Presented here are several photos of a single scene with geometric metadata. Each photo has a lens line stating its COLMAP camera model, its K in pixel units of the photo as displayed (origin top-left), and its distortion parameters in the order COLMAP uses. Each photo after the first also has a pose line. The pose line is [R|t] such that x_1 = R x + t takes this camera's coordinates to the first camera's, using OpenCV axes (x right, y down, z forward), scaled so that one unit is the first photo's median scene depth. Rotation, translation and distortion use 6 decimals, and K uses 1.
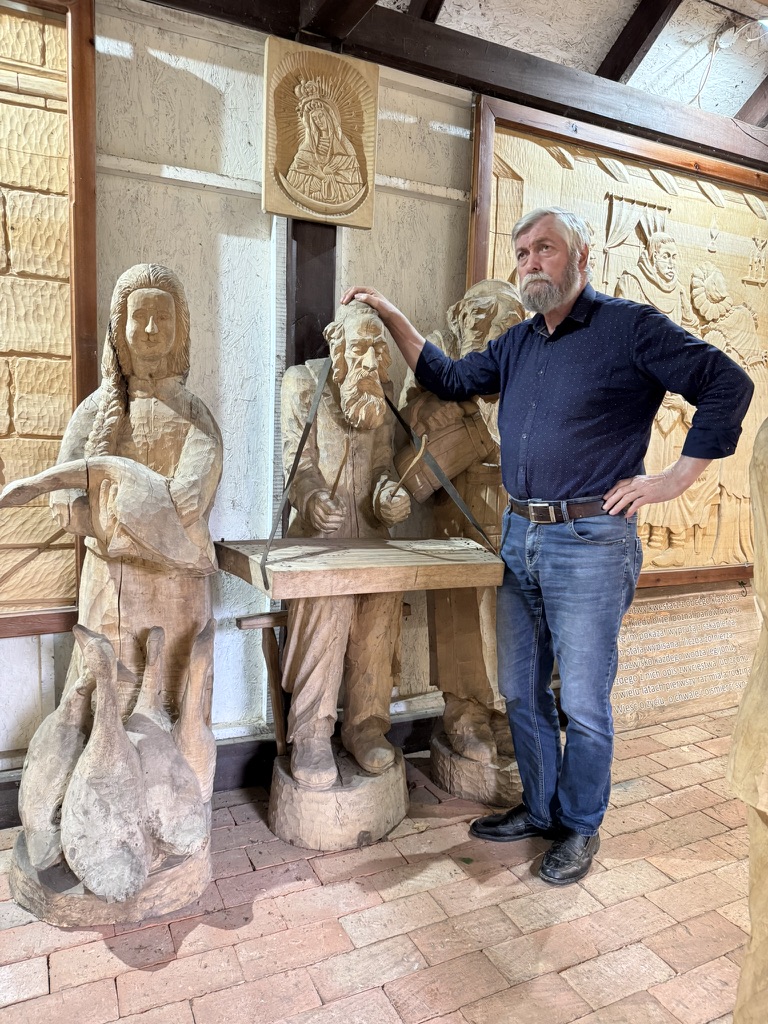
lens RADIAL K [[708.4, 0, 384.0], [0, 708.4, 512.0], [0, 0, 1]] dist [0.053862, -0.071828]
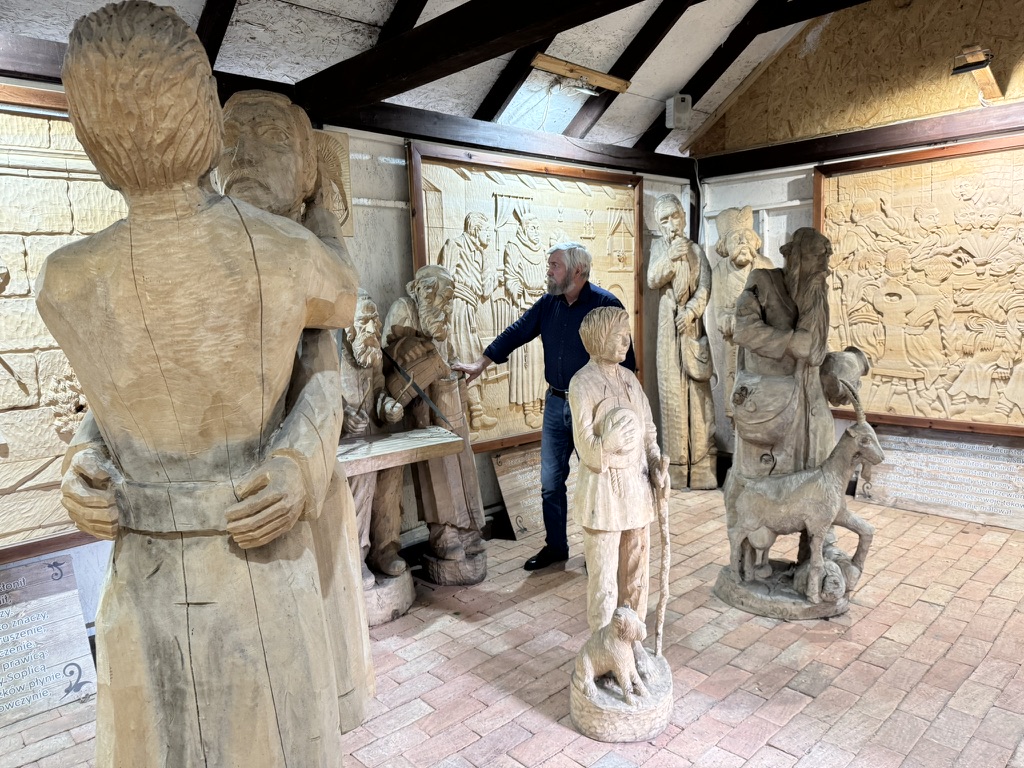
lens RADIAL K [[708.4, 0, 512.0], [0, 708.4, 388.8], [0, 0, 1]] dist [0.053862, -0.071828]
pose [[0.948584, -0.103875, 0.298994, -0.209016], [0.099085, 0.994590, 0.031180, -0.087872], [-0.300616, 0.000049, 0.953745, -0.653730]]
